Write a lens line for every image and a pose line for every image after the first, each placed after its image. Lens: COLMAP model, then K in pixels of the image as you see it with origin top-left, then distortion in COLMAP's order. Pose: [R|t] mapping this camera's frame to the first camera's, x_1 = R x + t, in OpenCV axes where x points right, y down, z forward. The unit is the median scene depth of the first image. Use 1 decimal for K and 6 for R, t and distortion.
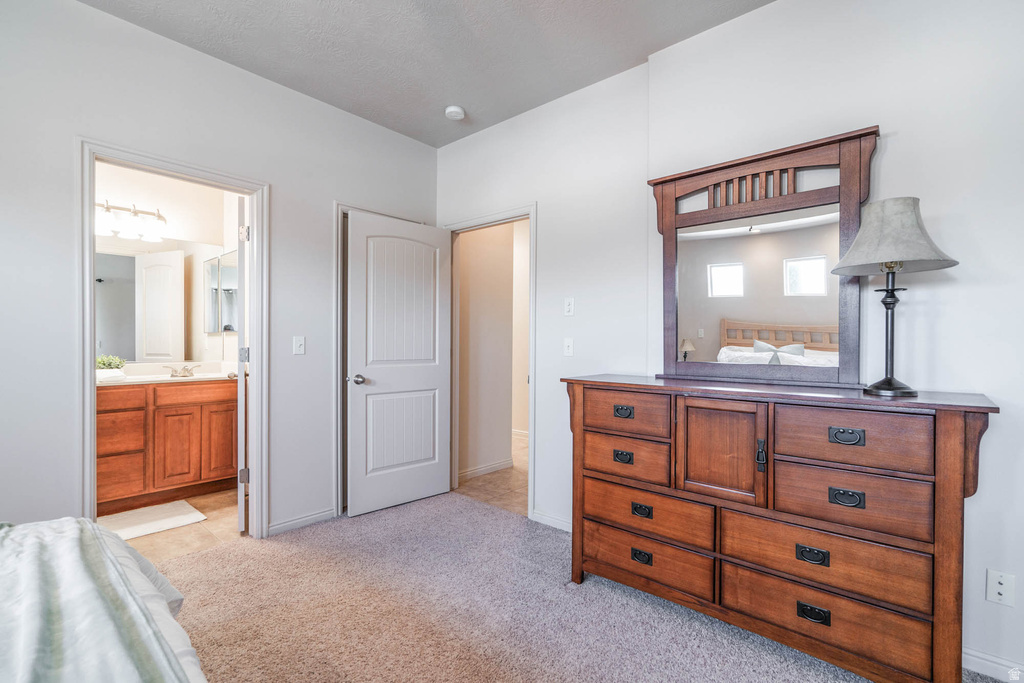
lens RADIAL K [[457.4, 0, 512.5], [0, 457.4, 342.1], [0, 0, 1]] dist [0.001454, 0.000245]
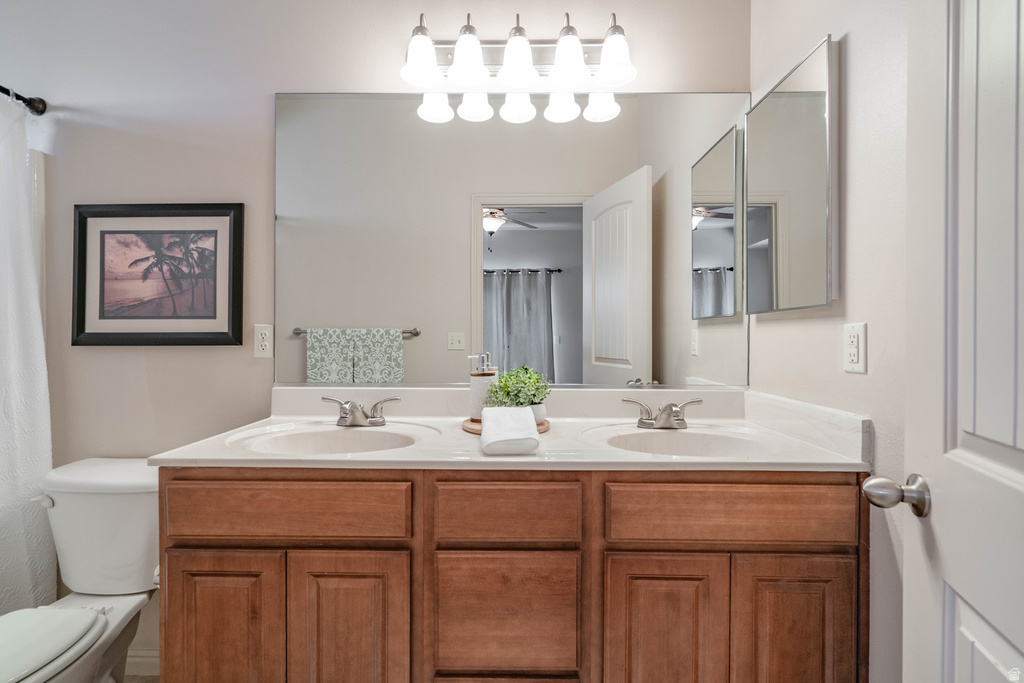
lens RADIAL K [[457.4, 0, 512.5], [0, 457.4, 342.1], [0, 0, 1]] dist [0.001454, 0.000245]
pose [[0.646696, 0.012264, -0.762650, -0.574968], [-0.003869, 0.999911, 0.012799, -0.002599], [0.762738, -0.005326, 0.646685, 0.737274]]
